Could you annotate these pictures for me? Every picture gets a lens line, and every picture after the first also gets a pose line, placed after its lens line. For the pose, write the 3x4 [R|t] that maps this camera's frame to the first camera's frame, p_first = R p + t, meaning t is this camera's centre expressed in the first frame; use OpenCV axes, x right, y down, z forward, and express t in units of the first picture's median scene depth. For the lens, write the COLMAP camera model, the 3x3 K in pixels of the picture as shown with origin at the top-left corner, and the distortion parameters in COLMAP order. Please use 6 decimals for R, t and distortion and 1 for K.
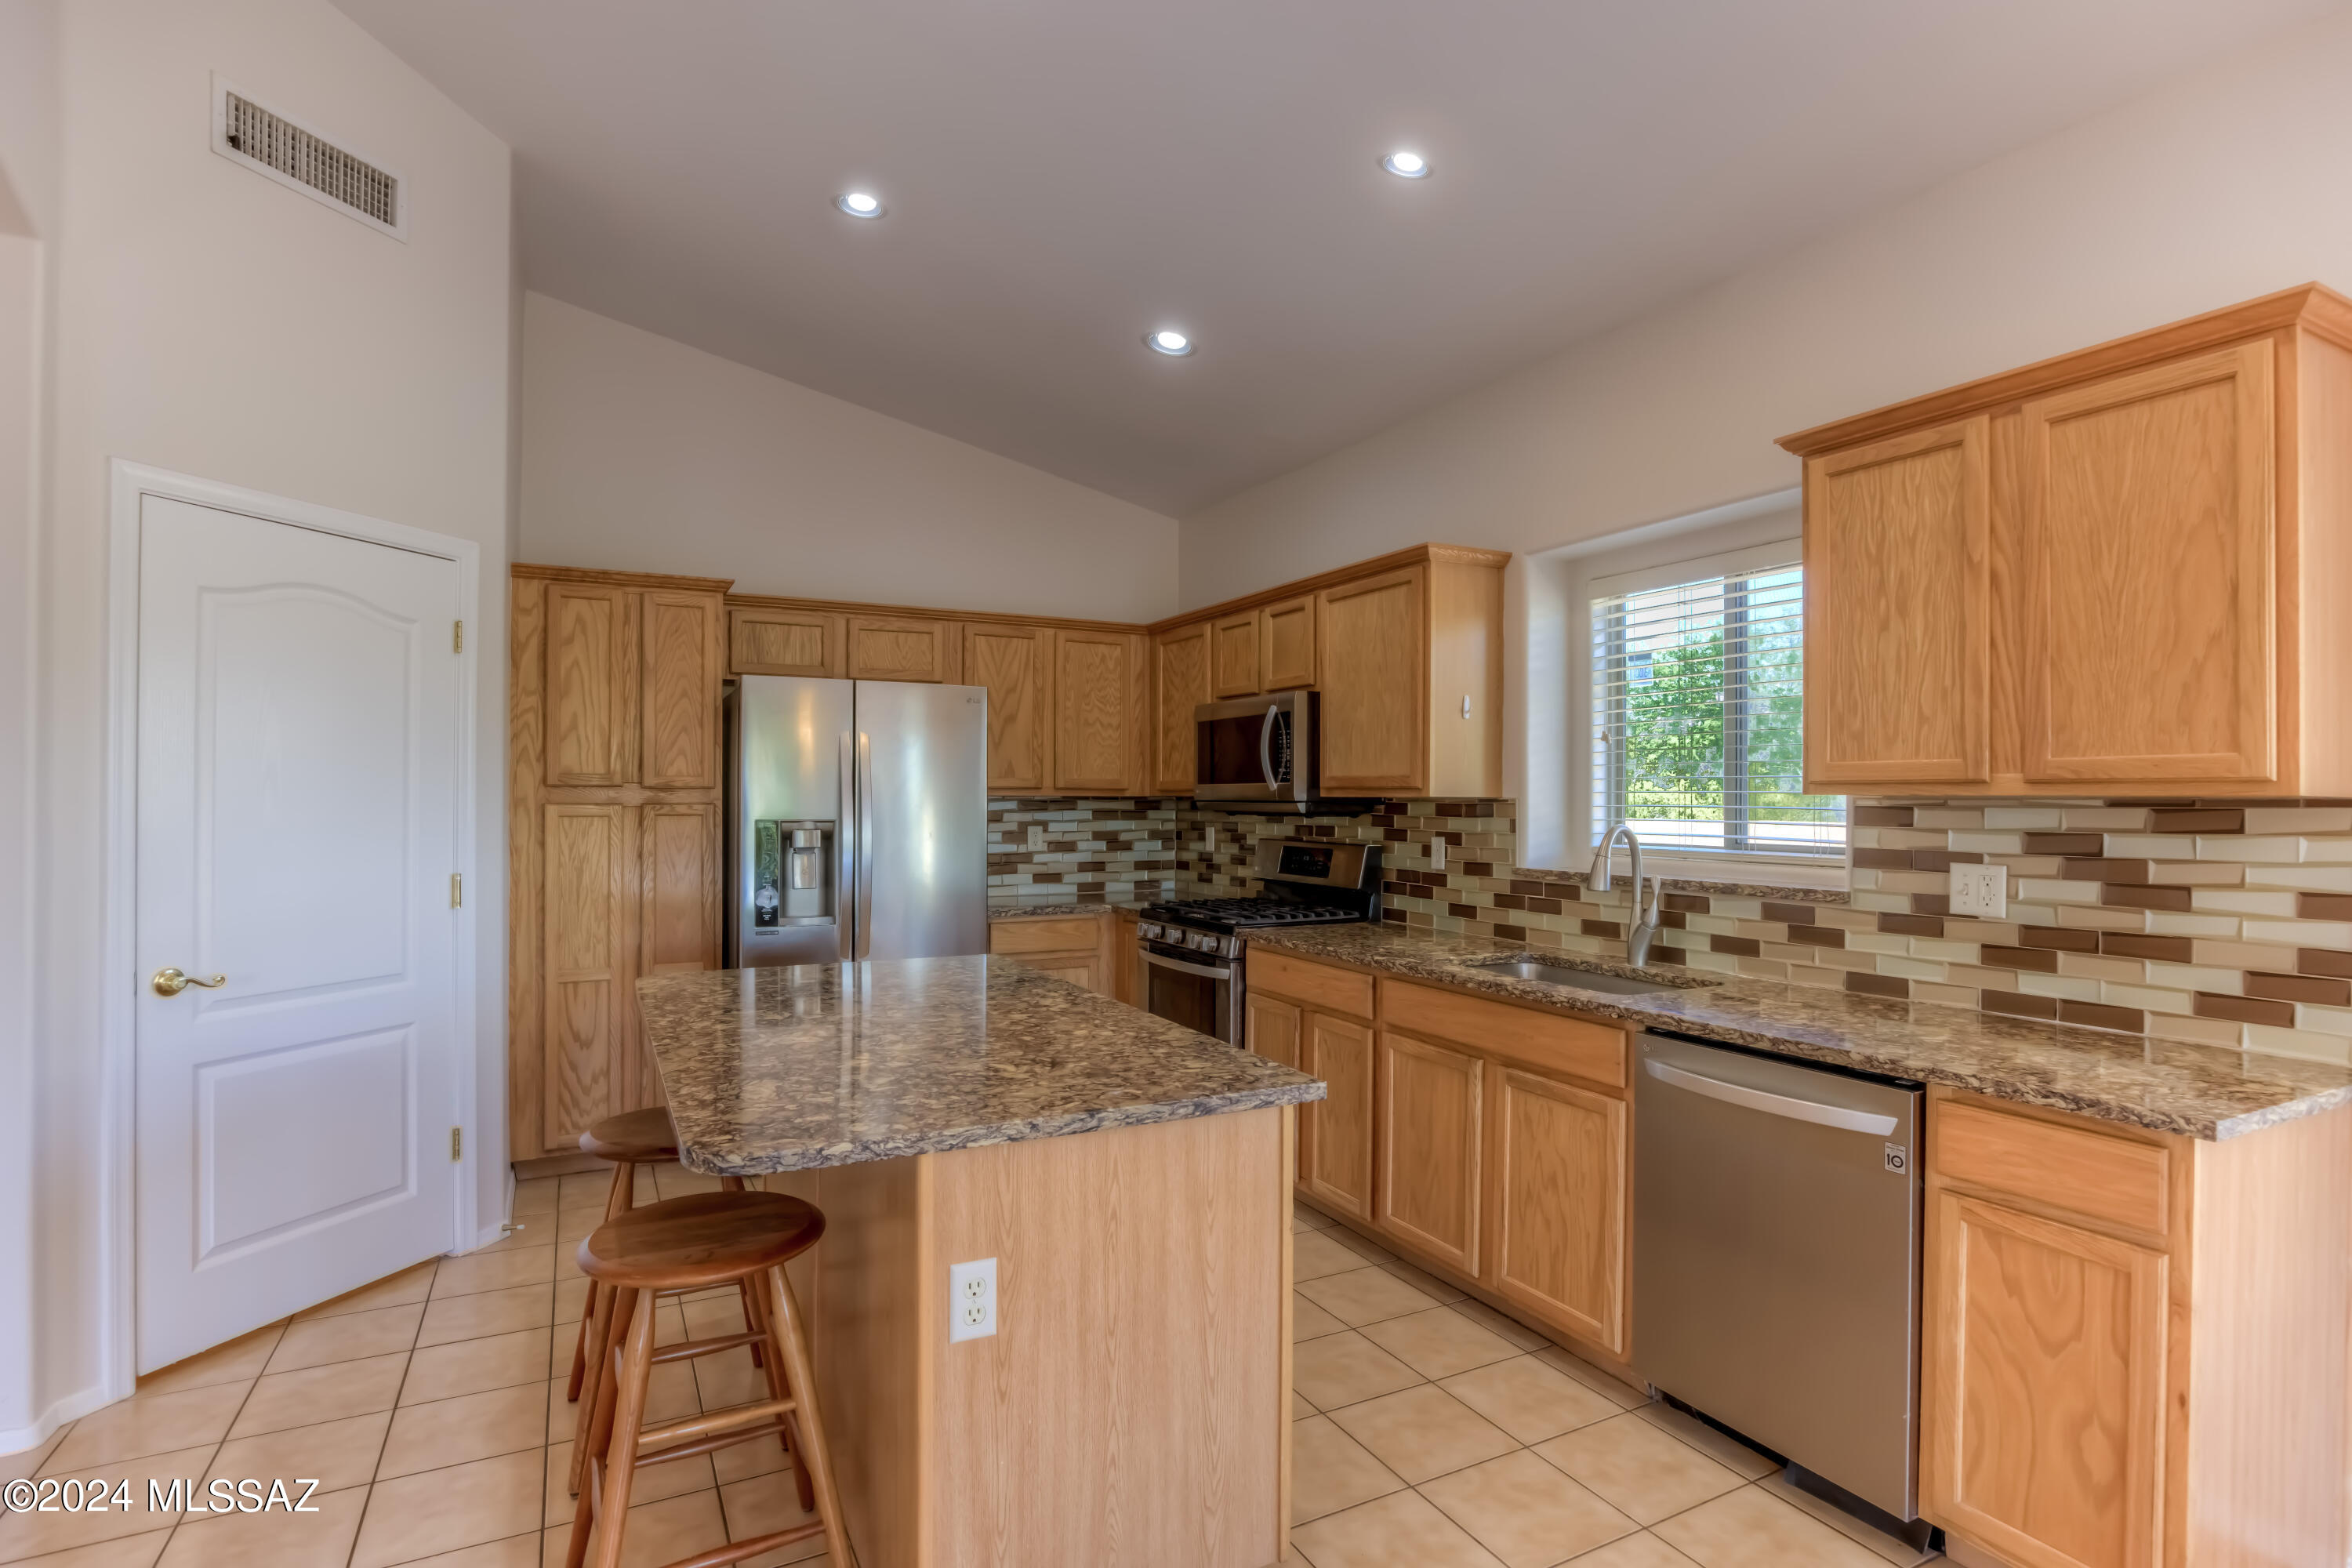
lens RADIAL K [[1183.2, 0, 1184.3], [0, 1183.2, 800.6], [0, 0, 1]] dist [-0.025471, 0.005733]
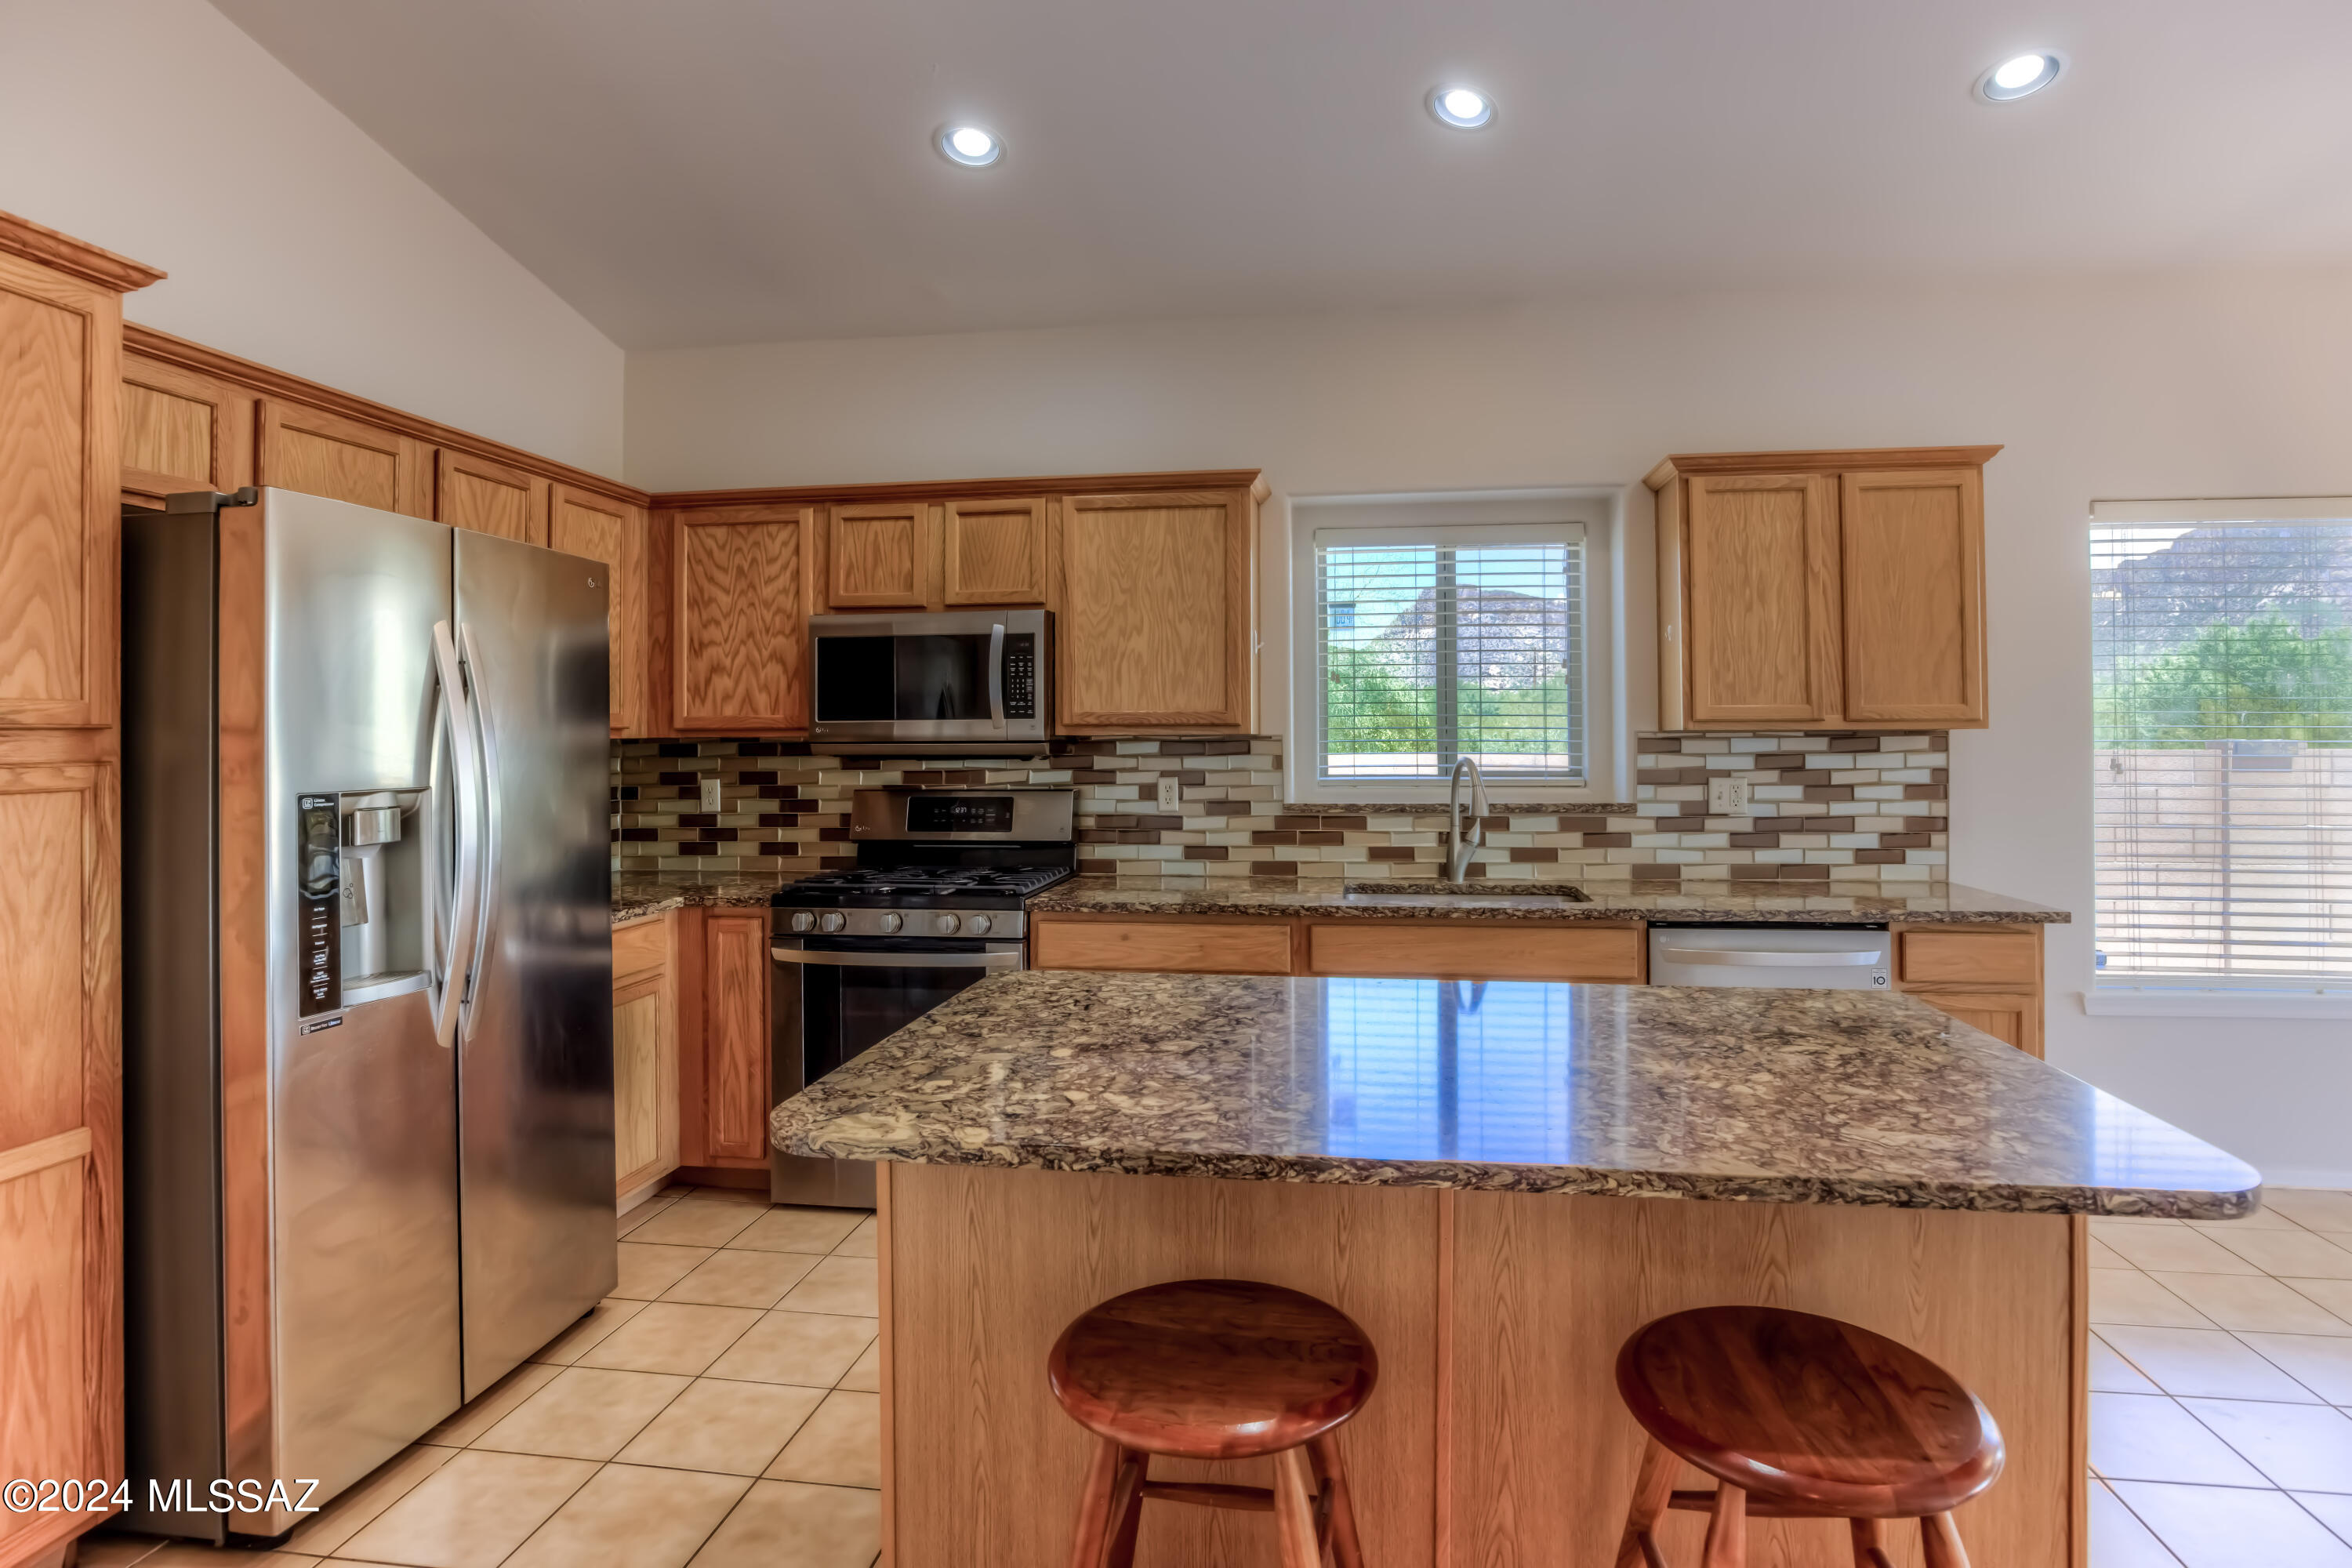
lens RADIAL K [[1183.2, 0, 1233.9], [0, 1183.2, 733.9], [0, 0, 1]] dist [-0.025471, 0.005733]
pose [[0.569840, -0.007219, 0.821724, -0.580609], [0.009956, 0.999949, 0.001881, -0.005569], [-0.821696, 0.007109, 0.569882, 0.456403]]
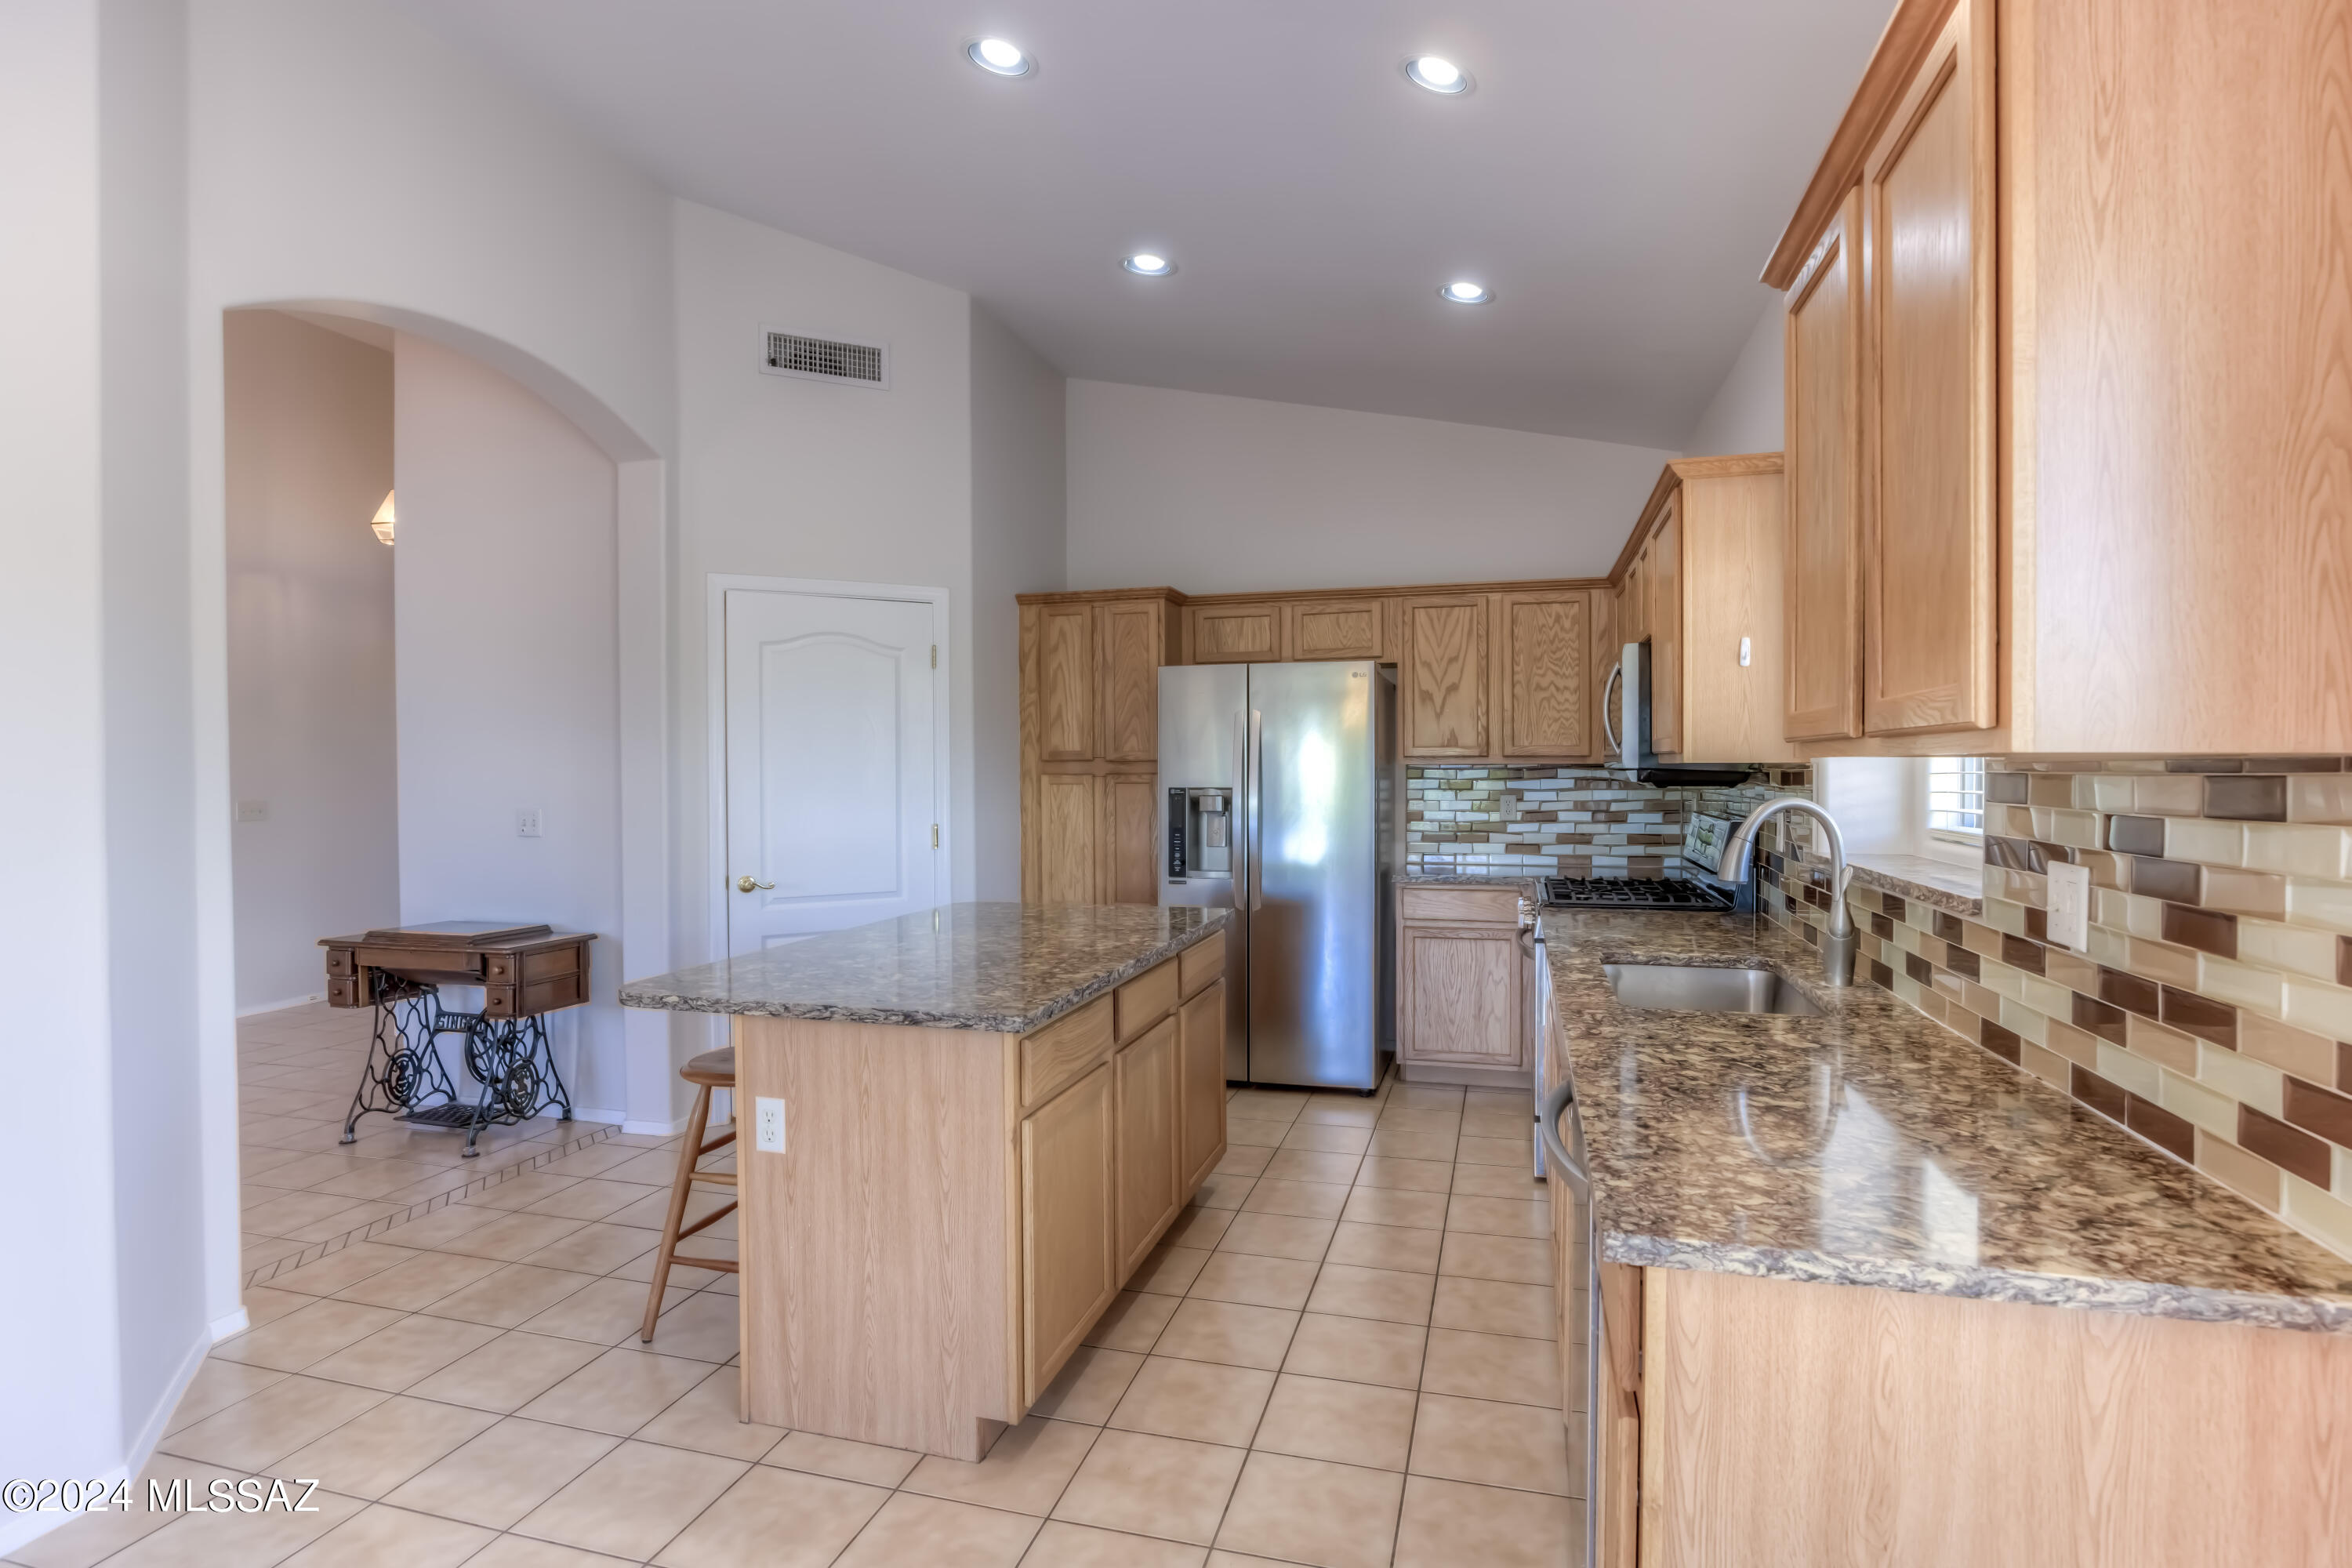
lens RADIAL K [[1183.2, 0, 1156.6], [0, 1183.2, 794.7], [0, 0, 1]] dist [-0.025471, 0.005733]
pose [[0.719644, 0.008456, -0.694291, 0.515544], [0.006676, 0.999795, 0.019097, 0.001102], [0.694311, -0.018378, 0.719441, 0.140261]]
